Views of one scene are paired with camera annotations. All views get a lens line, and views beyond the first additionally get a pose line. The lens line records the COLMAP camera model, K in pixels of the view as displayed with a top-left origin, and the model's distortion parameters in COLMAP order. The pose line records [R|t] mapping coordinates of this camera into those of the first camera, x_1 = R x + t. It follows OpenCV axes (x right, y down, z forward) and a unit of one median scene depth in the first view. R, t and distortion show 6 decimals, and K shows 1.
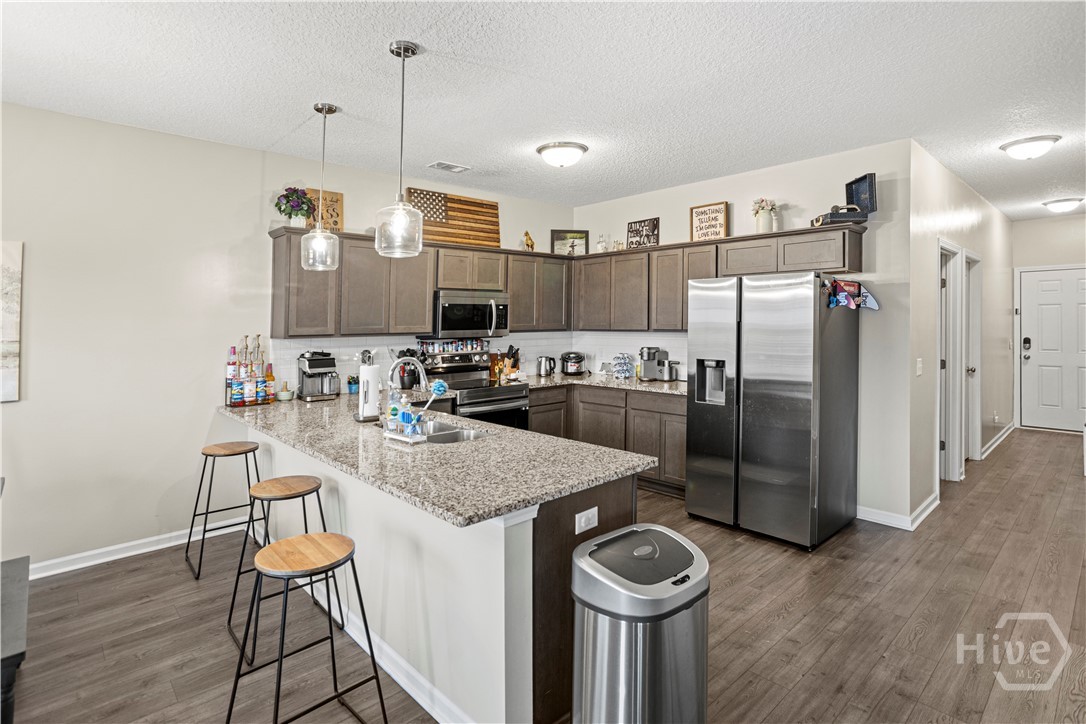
lens RADIAL K [[552.3, 0, 539.4], [0, 552.3, 294.1], [0, 0, 1]] dist [-0.040541, 0.024087]
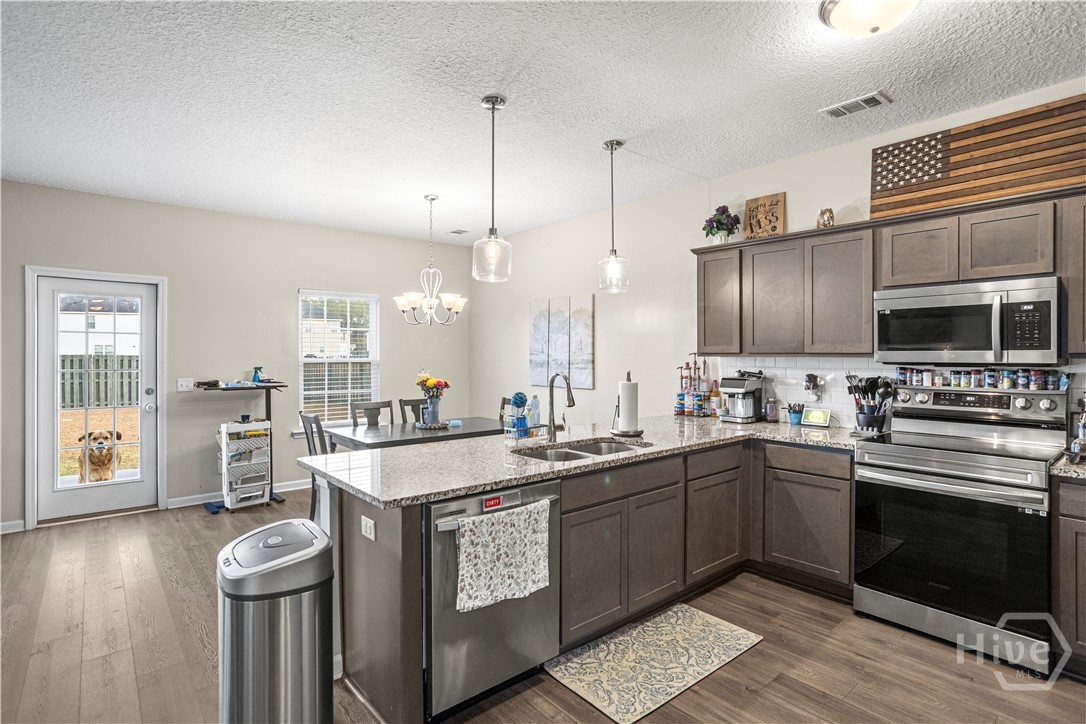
lens RADIAL K [[544.0, 0, 548.2], [0, 544.0, 319.3], [0, 0, 1]] dist [-0.029384, 0.020769]
pose [[-0.031067, -0.053972, -0.998059, 0.555143], [0.046246, 0.997394, -0.055376, 0.053481], [0.998447, -0.047876, -0.028490, 0.716617]]
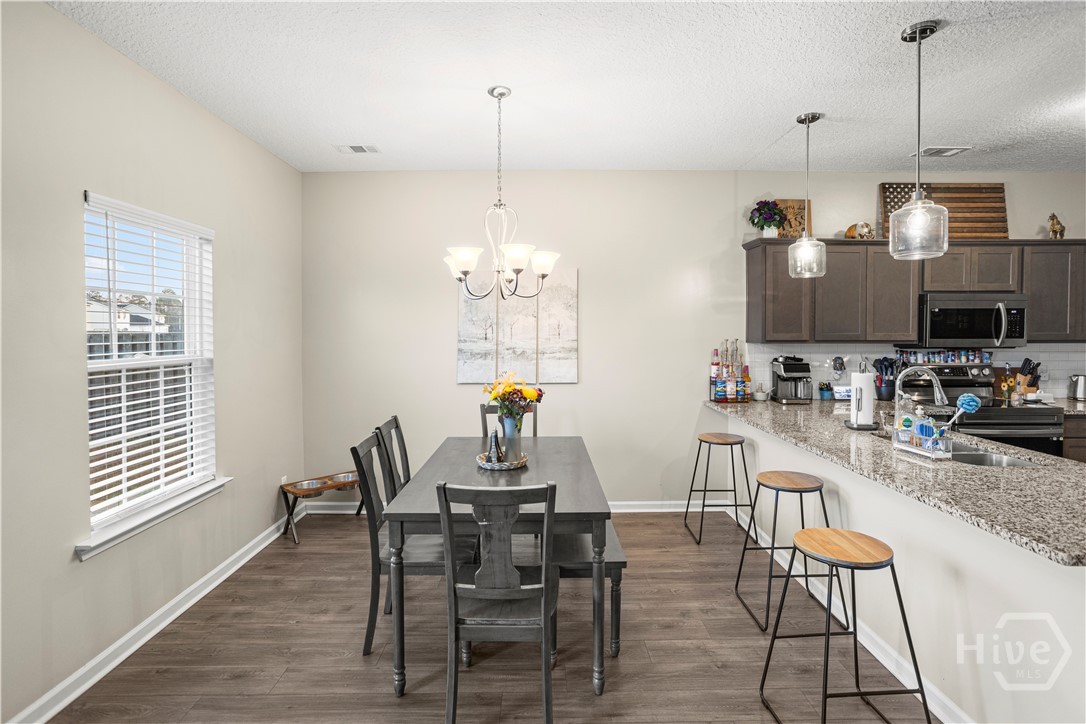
lens RADIAL K [[544.0, 0, 548.2], [0, 544.0, 319.3], [0, 0, 1]] dist [-0.029384, 0.020769]
pose [[0.751871, -0.002471, -0.659305, -0.077460], [0.025095, 0.999376, 0.024873, -0.002295], [0.658832, -0.035247, 0.751464, -0.067690]]
